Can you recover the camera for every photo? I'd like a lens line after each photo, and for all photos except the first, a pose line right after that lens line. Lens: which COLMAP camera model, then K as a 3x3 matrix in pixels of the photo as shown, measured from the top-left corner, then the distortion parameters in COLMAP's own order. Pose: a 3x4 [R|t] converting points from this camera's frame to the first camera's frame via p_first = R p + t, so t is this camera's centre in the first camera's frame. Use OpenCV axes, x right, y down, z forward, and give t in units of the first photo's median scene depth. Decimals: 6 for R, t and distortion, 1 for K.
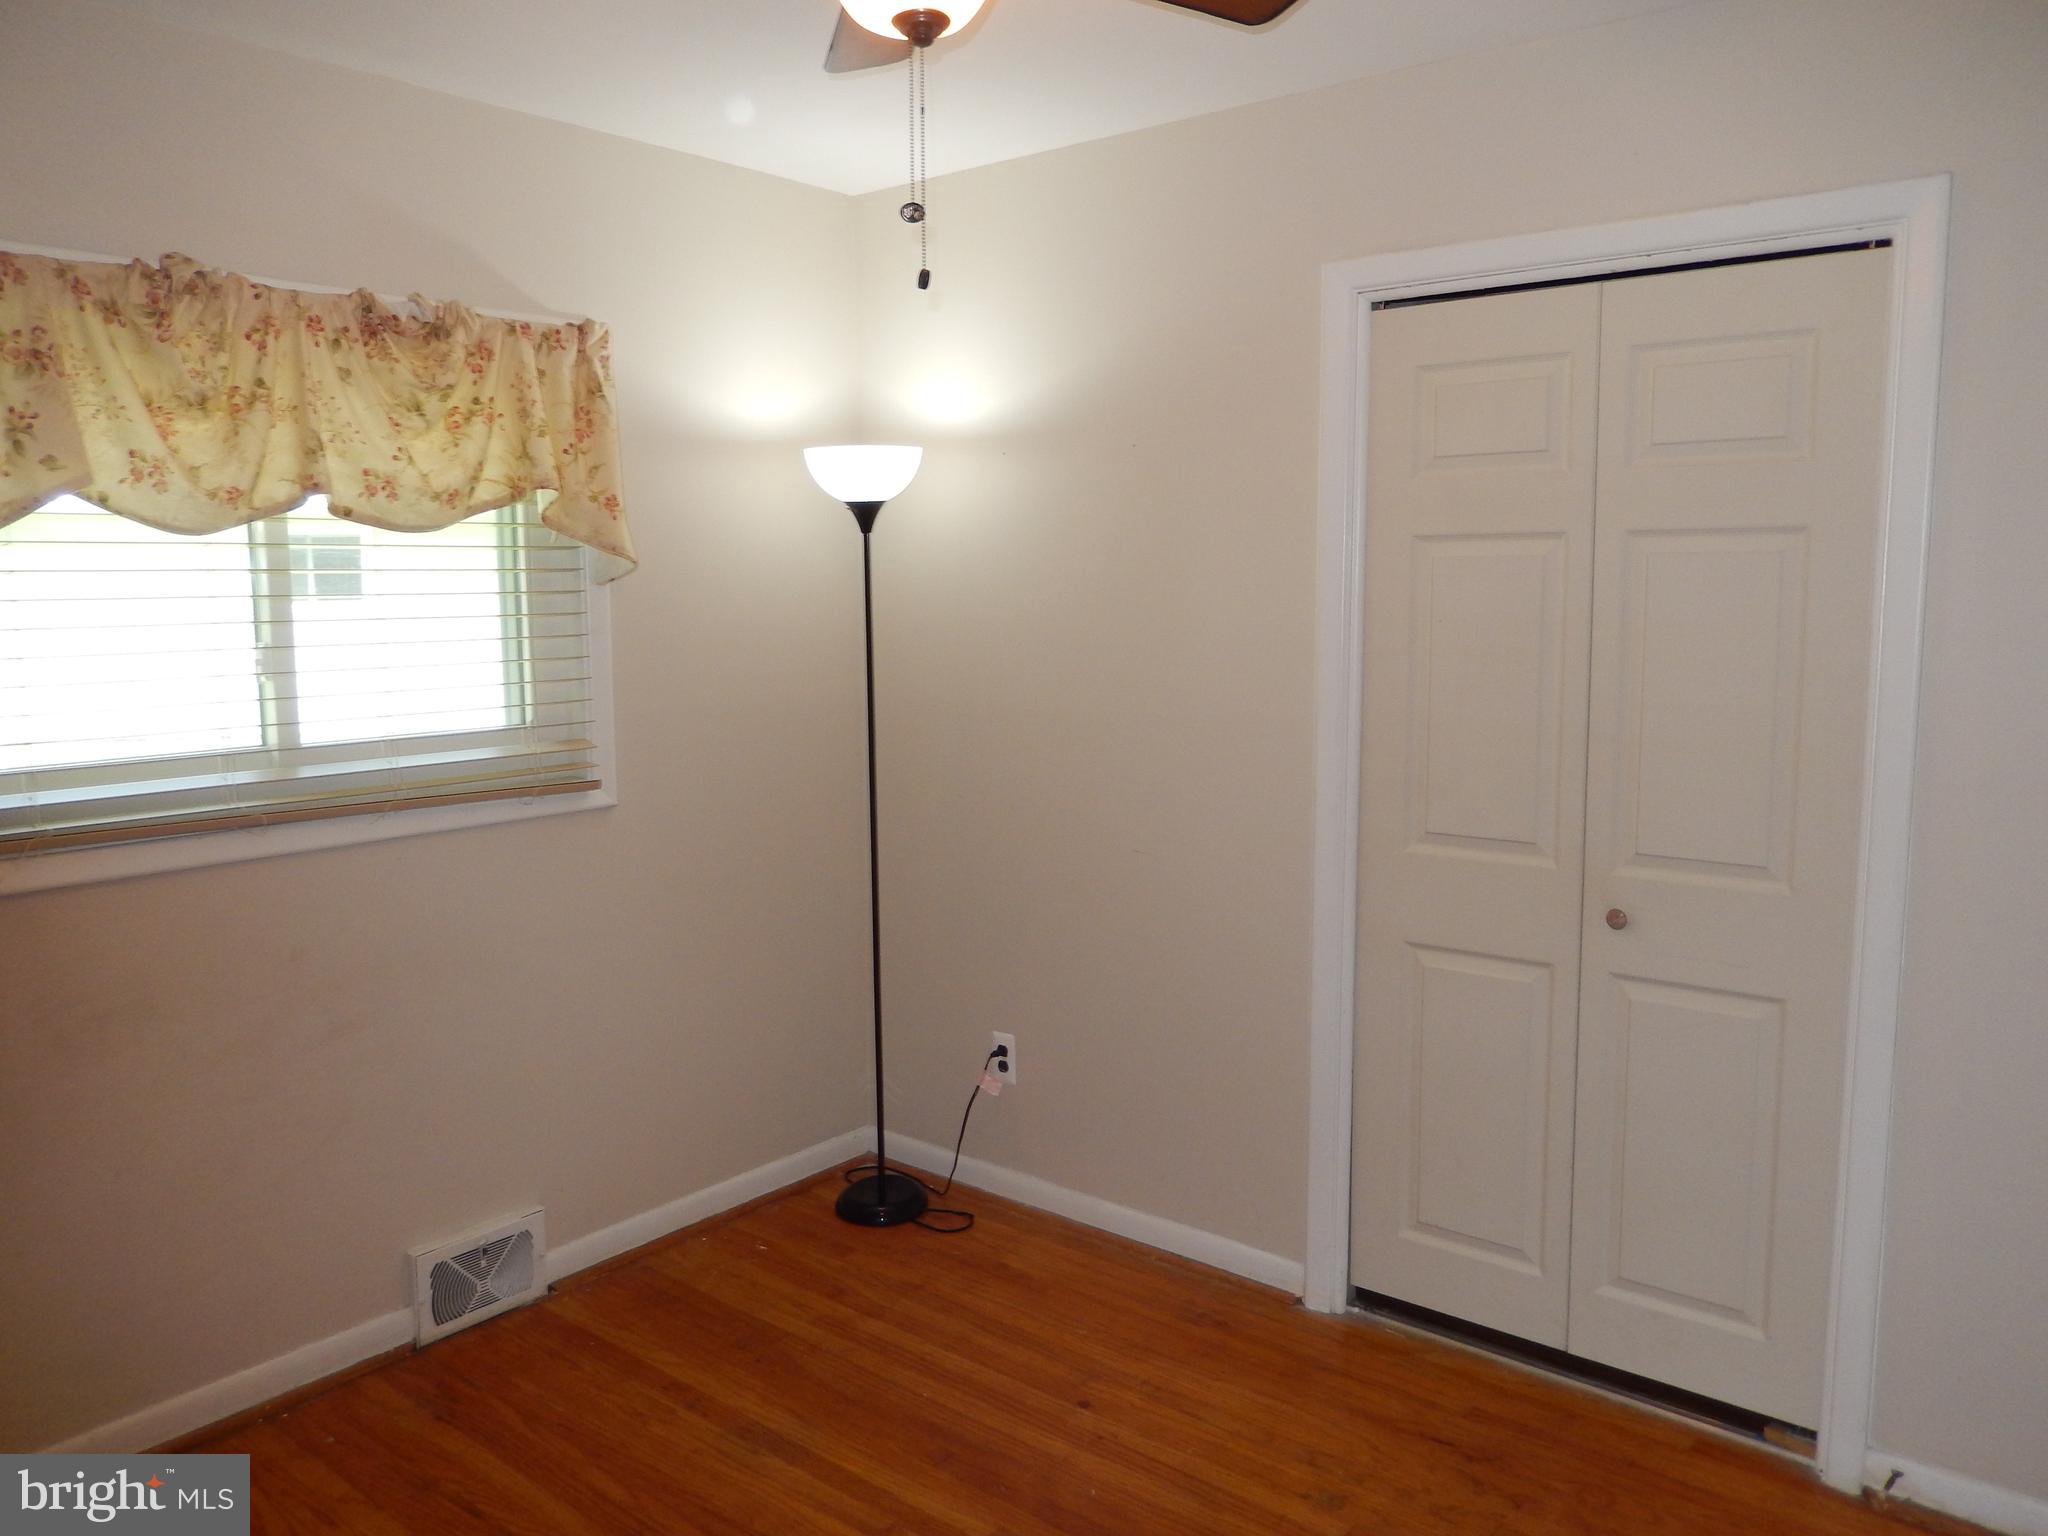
lens RADIAL K [[1521.8, 0, 1012.4], [0, 1521.8, 765.6], [0, 0, 1]] dist [-0.000009, -0.000116]
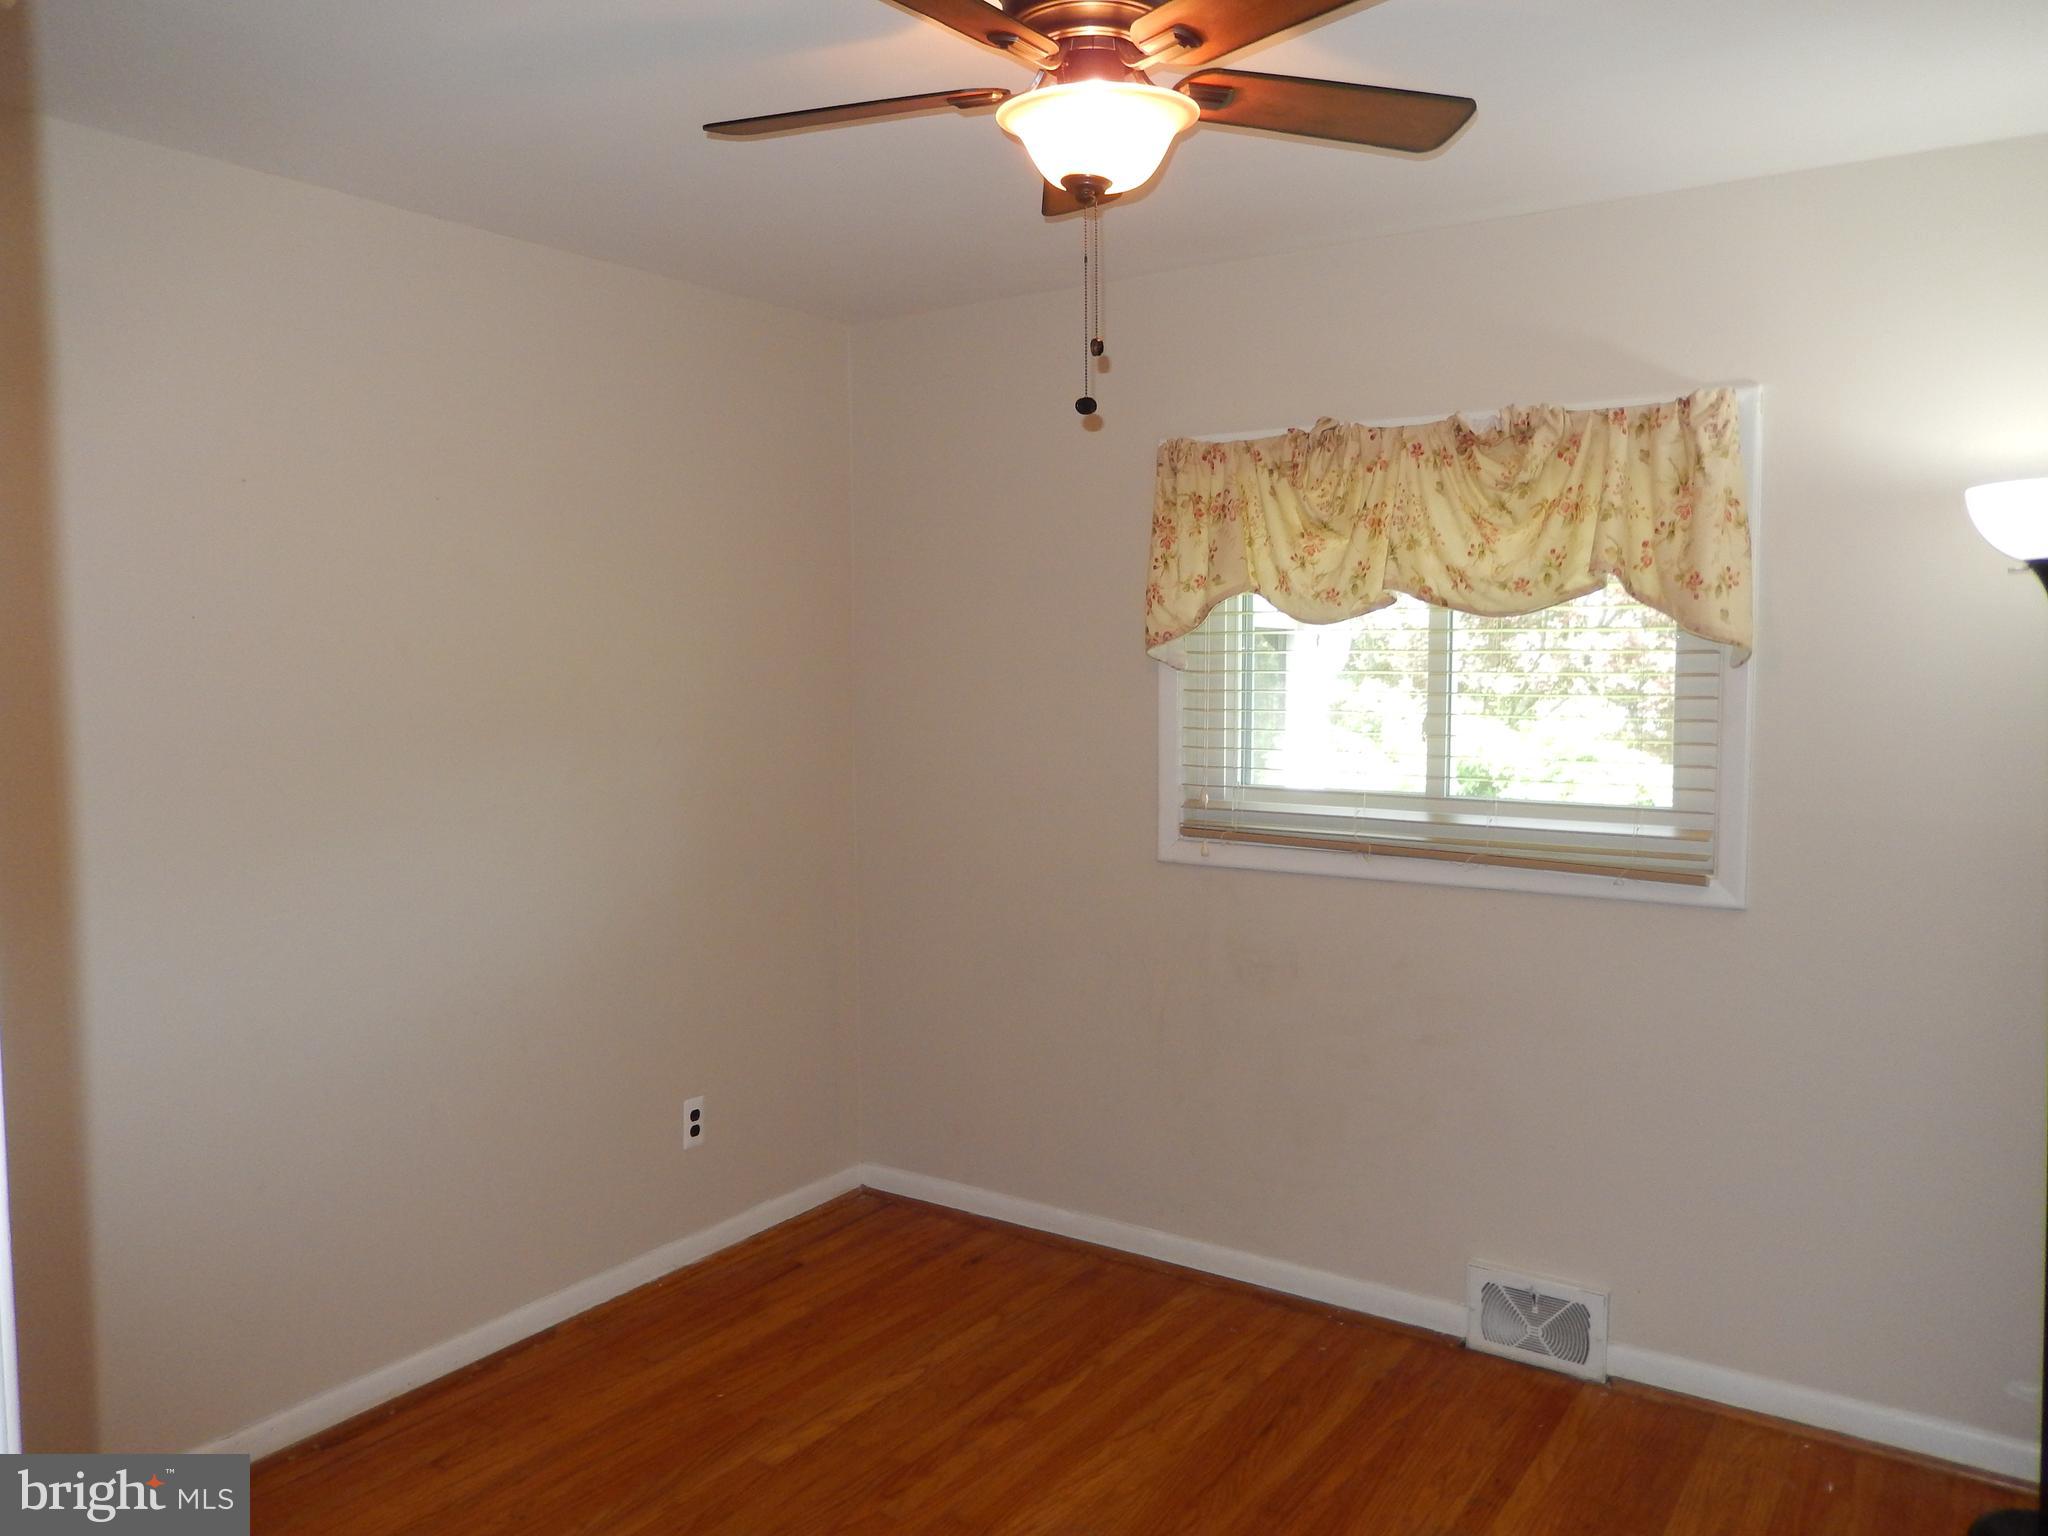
lens RADIAL K [[1521.8, 0, 1012.1], [0, 1521.8, 766.3], [0, 0, 1]] dist [-0.000009, -0.000116]
pose [[0.097226, 0.084167, -0.991697, 0.688401], [-0.122566, 0.989846, 0.071994, -0.081840], [0.987687, 0.114549, 0.106554, 0.540564]]
